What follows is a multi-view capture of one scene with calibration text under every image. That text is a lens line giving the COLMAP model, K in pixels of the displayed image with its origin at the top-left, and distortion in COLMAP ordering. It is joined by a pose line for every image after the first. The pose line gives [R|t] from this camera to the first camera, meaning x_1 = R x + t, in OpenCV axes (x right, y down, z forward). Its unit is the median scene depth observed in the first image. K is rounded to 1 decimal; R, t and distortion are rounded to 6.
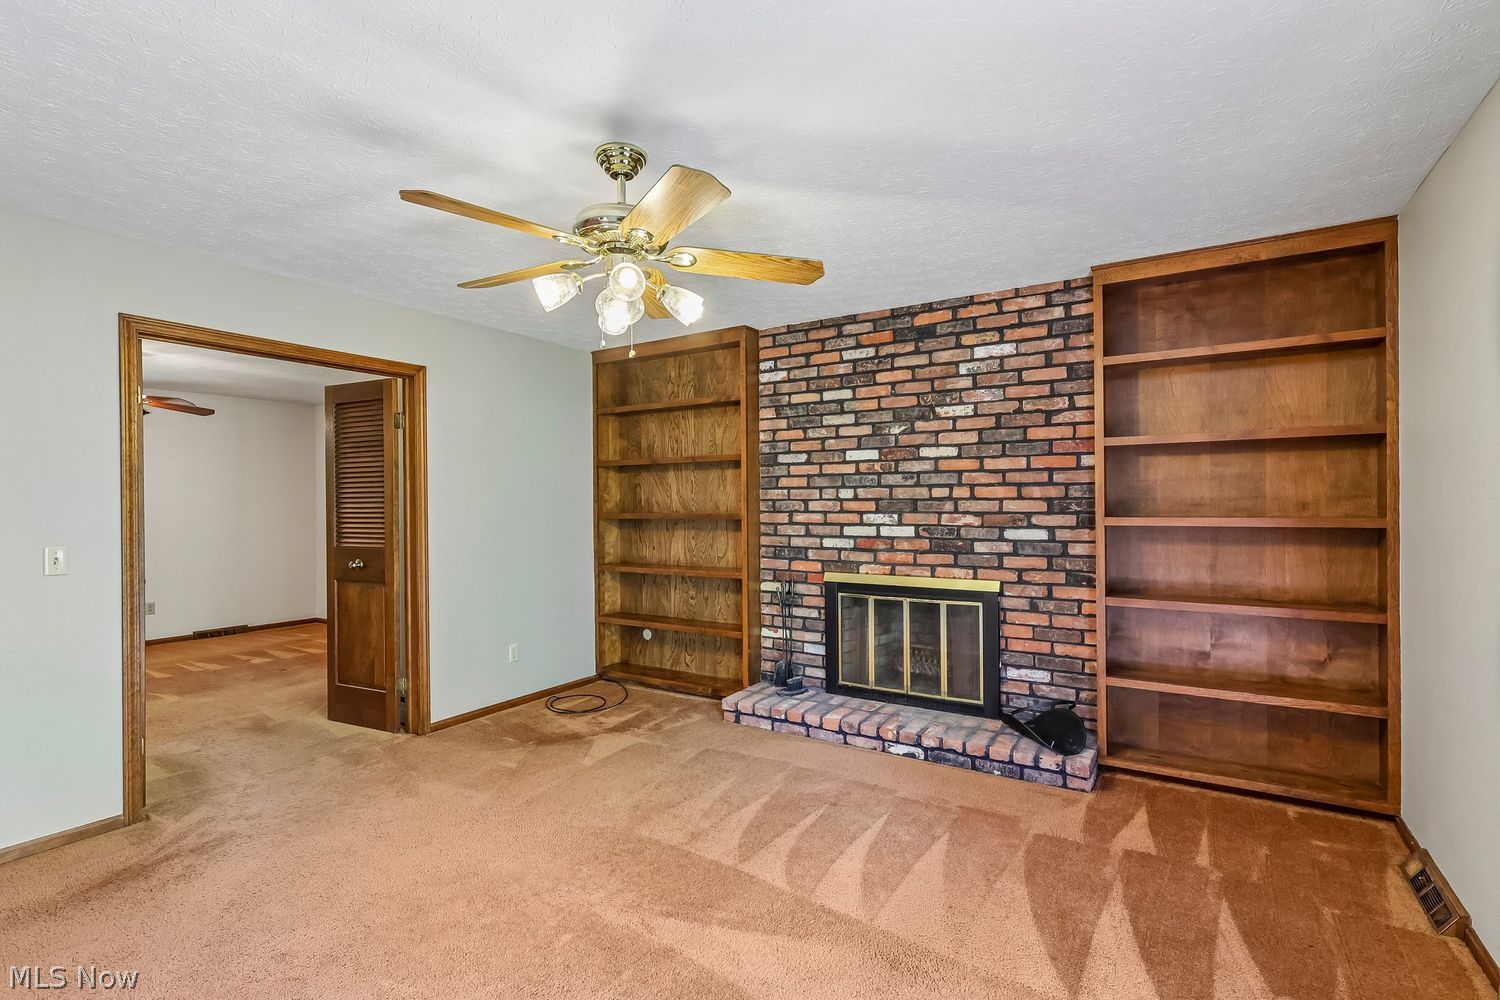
lens RADIAL K [[695.1, 0, 751.6], [0, 695.1, 504.3], [0, 0, 1]] dist [0.000200, 0.000394]
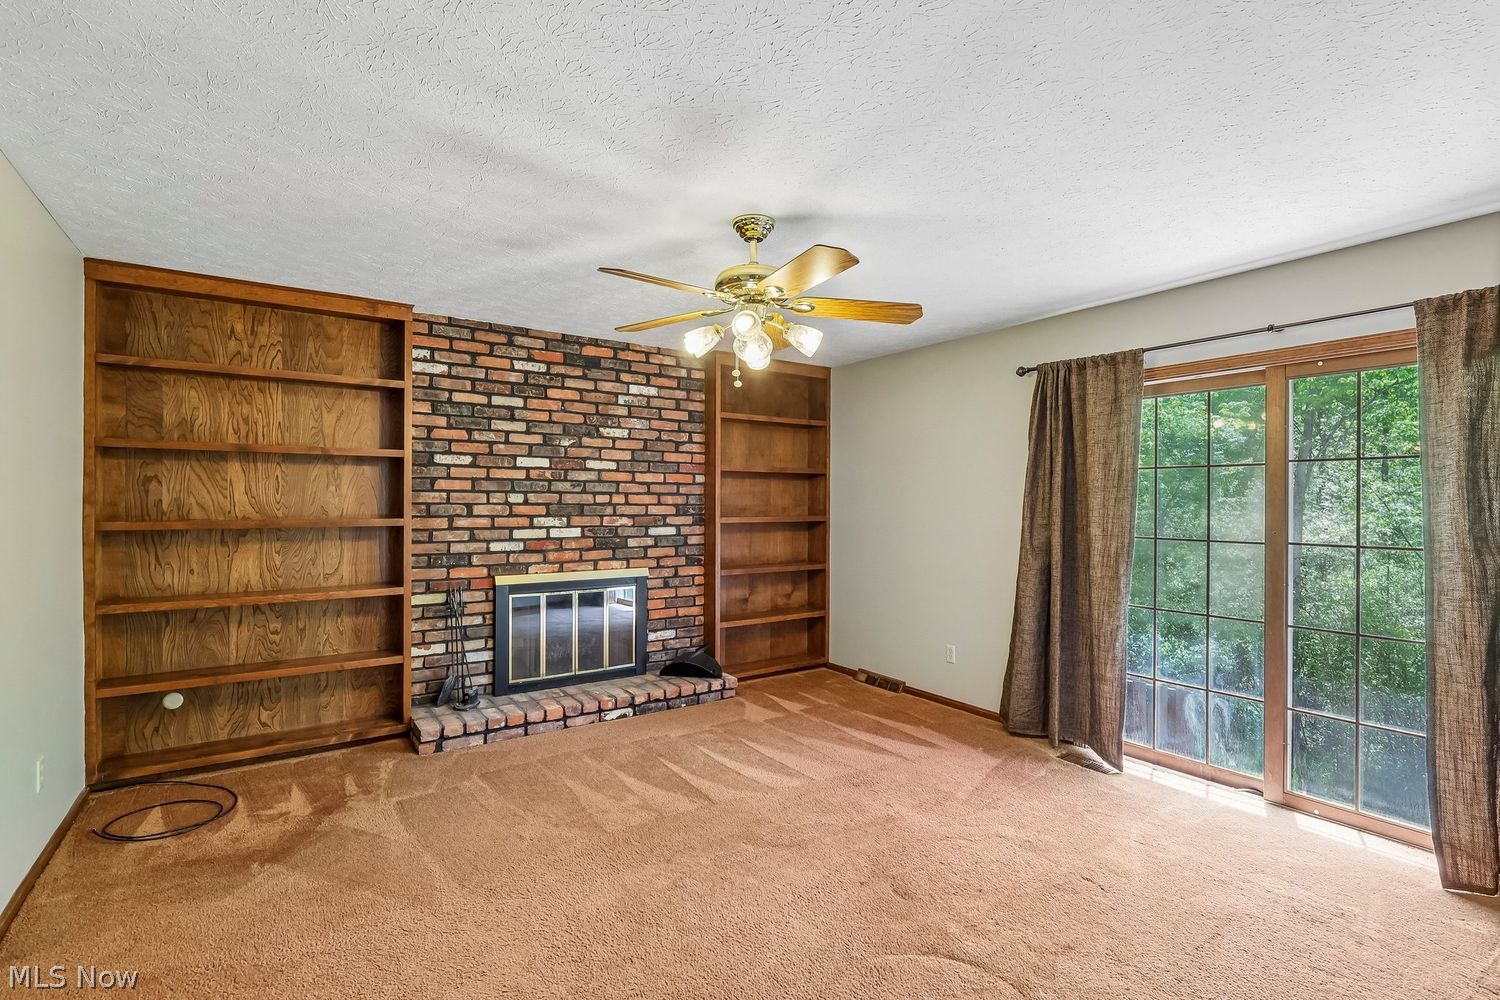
lens RADIAL K [[695.1, 0, 751.6], [0, 695.1, 504.3], [0, 0, 1]] dist [0.000200, 0.000394]
pose [[0.391521, 0.005046, 0.920155, -0.724951], [-0.003935, 0.999985, -0.003809, -0.003971], [-0.920161, -0.002129, 0.391535, 0.289910]]
